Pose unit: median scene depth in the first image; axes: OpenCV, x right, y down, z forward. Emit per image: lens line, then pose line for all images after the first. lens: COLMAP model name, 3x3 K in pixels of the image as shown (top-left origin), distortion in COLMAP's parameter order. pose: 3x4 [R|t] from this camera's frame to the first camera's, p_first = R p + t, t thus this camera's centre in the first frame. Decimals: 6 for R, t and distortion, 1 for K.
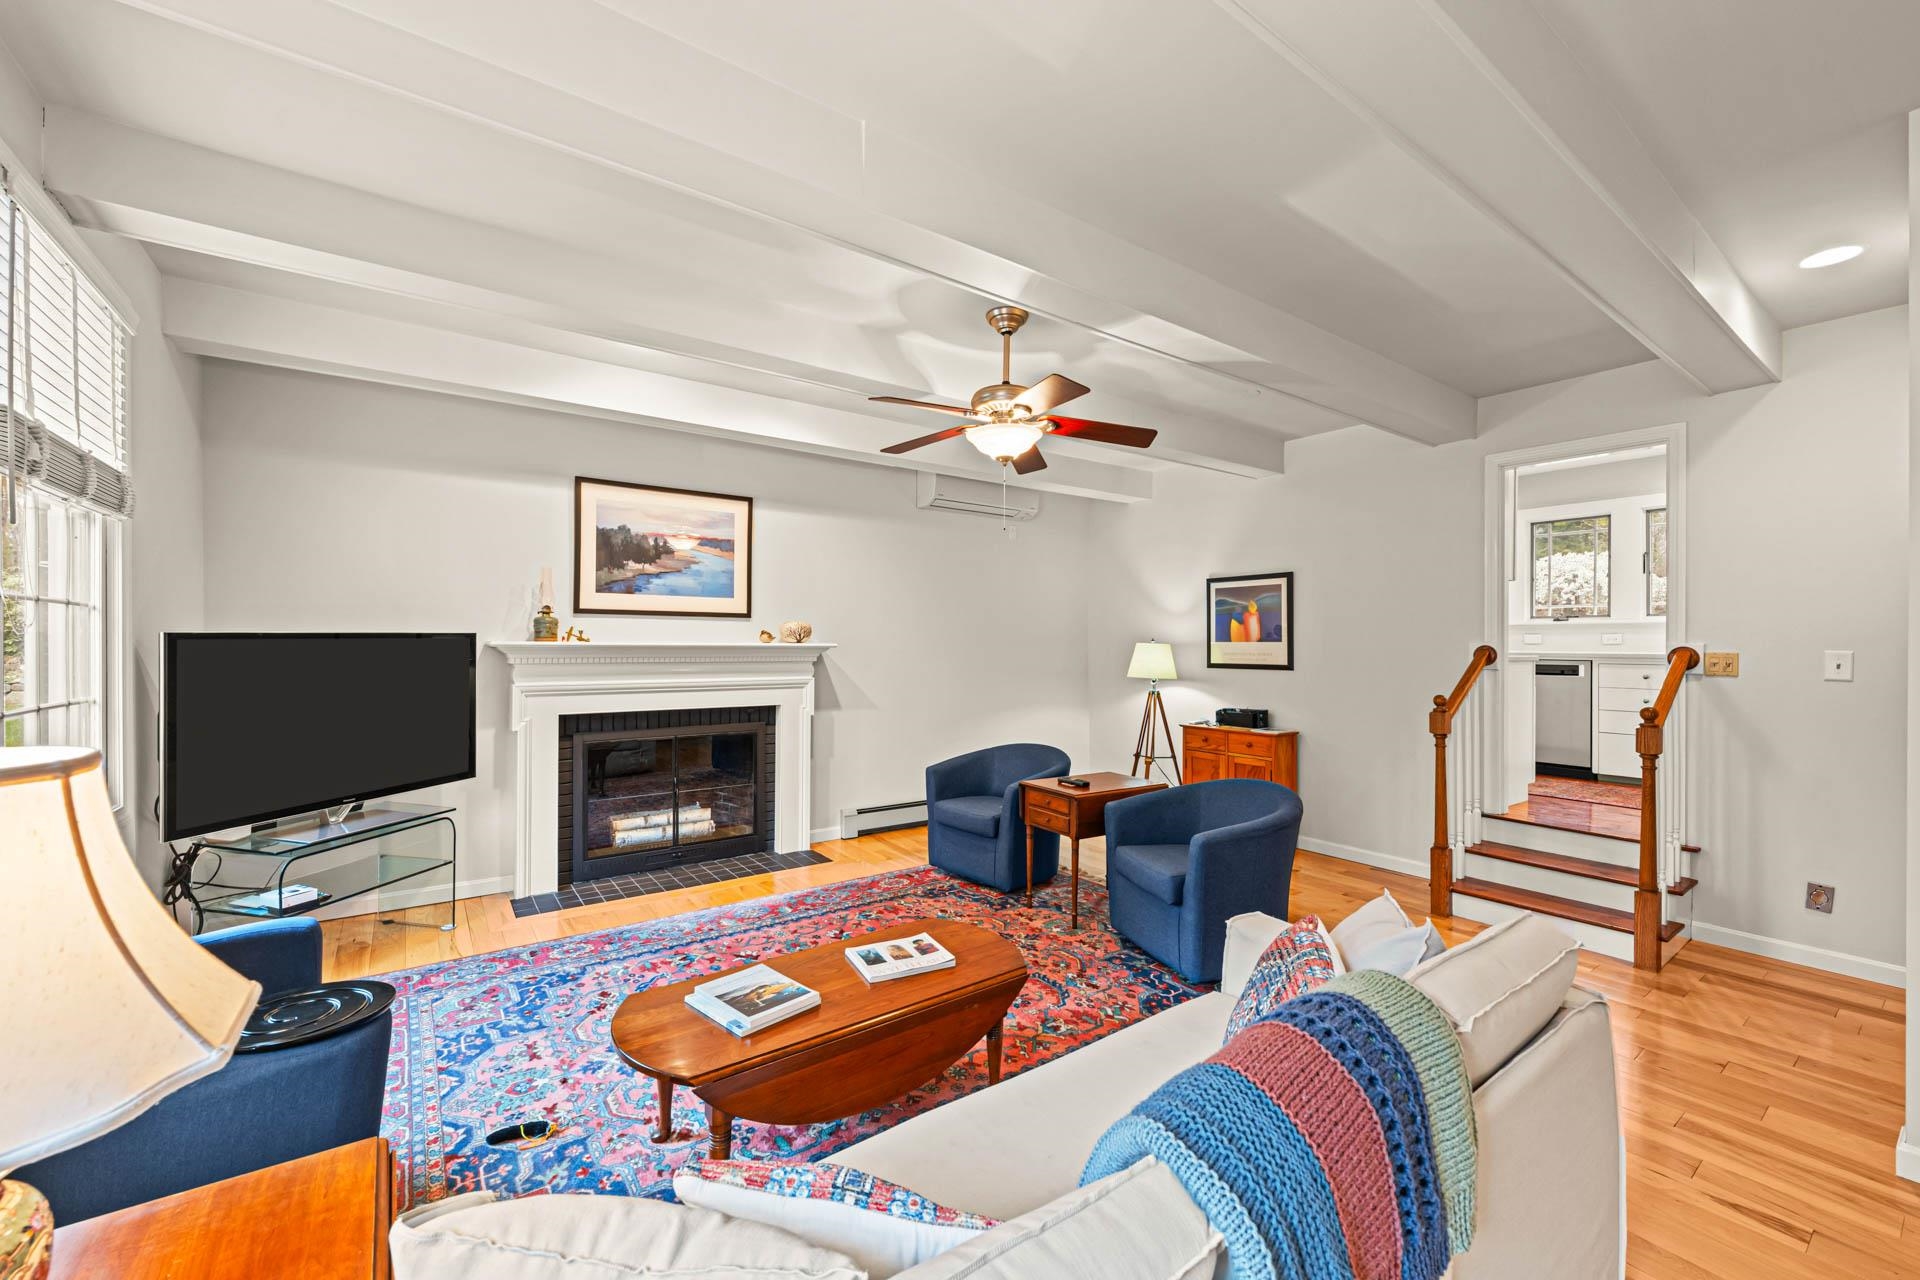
lens RADIAL K [[769.8, 0, 961.4], [0, 769.8, 651.8], [0, 0, 1]] dist [-0.002080, -0.000169]
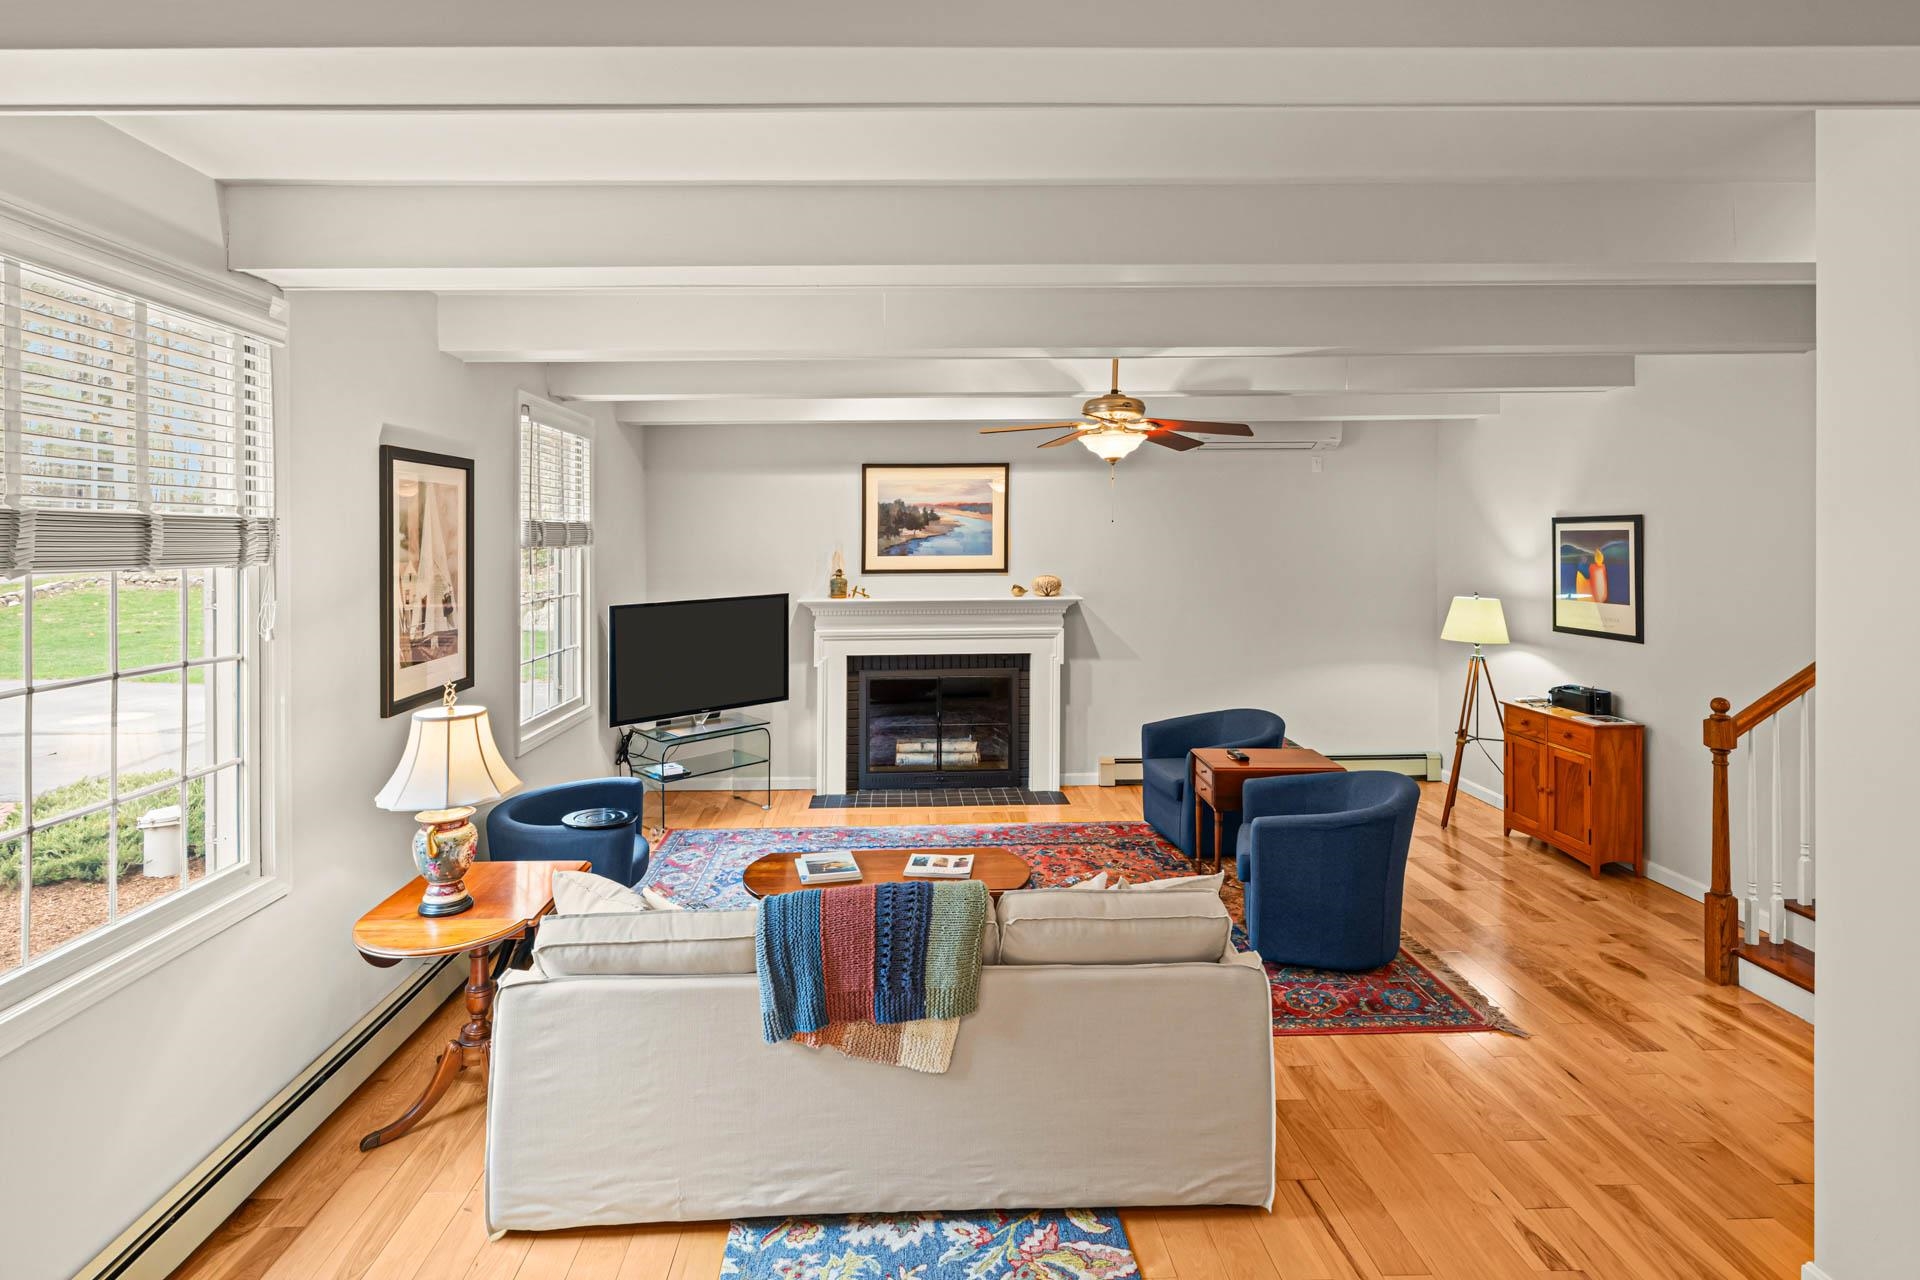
lens RADIAL K [[963.4, 0, 925.6], [0, 963.4, 537.5], [0, 0, 1]] dist [-0.001760, 0.000045]
pose [[0.826666, -0.010688, -0.562592, 0.437644], [0.005507, 0.999925, -0.010905, -0.086143], [0.562667, 0.005916, 0.826663, -0.222210]]
